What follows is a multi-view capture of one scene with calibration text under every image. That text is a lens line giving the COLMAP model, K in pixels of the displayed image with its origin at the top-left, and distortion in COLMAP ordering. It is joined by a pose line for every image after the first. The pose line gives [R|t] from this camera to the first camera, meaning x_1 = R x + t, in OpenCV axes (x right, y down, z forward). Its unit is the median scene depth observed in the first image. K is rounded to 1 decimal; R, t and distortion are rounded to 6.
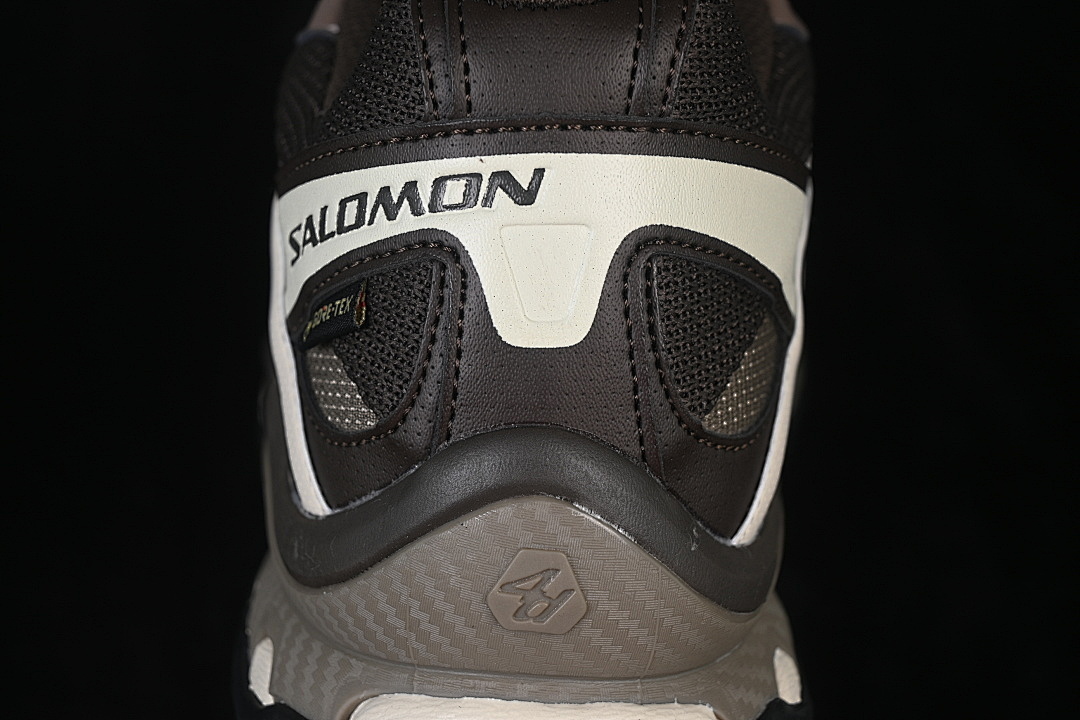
lens RADIAL K [[2338.5, 0, 540.4], [0, 2338.5, 359.5], [0, 0, 1]] dist [-0.069111, 0.000000]
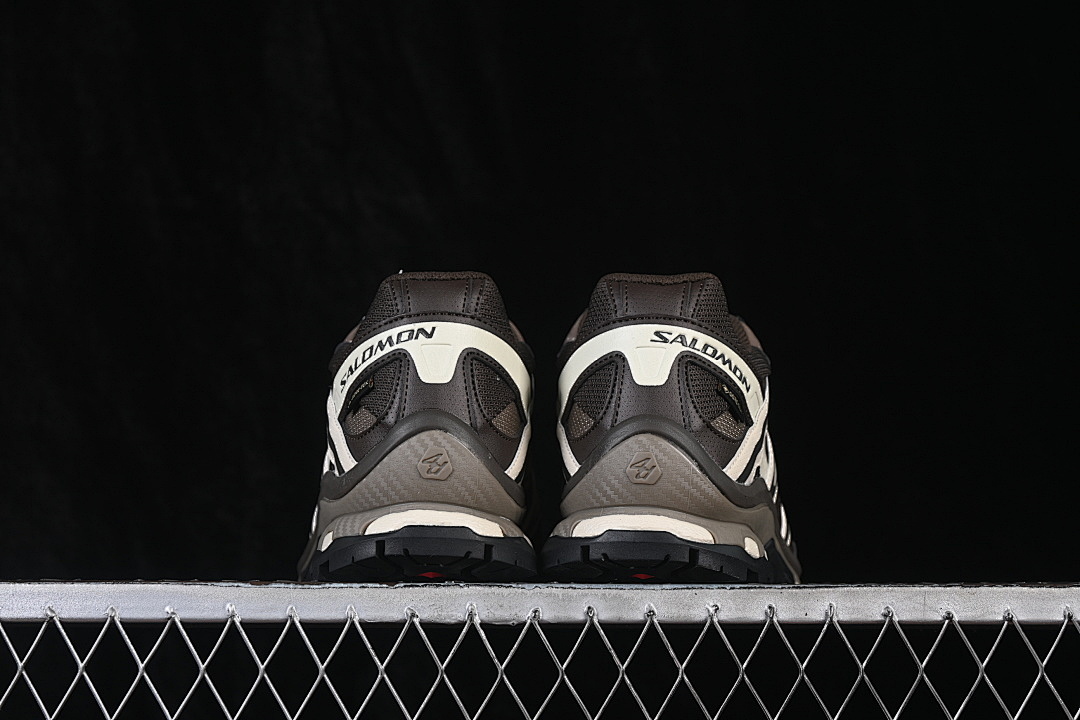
lens RADIAL K [[2338.5, 0, 541.6], [0, 2338.5, 363.7], [0, 0, 1]] dist [-0.069111, 0.000000]
pose [[0.997226, -0.002450, 0.074395, -0.083595], [0.036018, 0.890542, -0.453474, 1.287162], [-0.065141, 0.454895, 0.888159, -1.589158]]
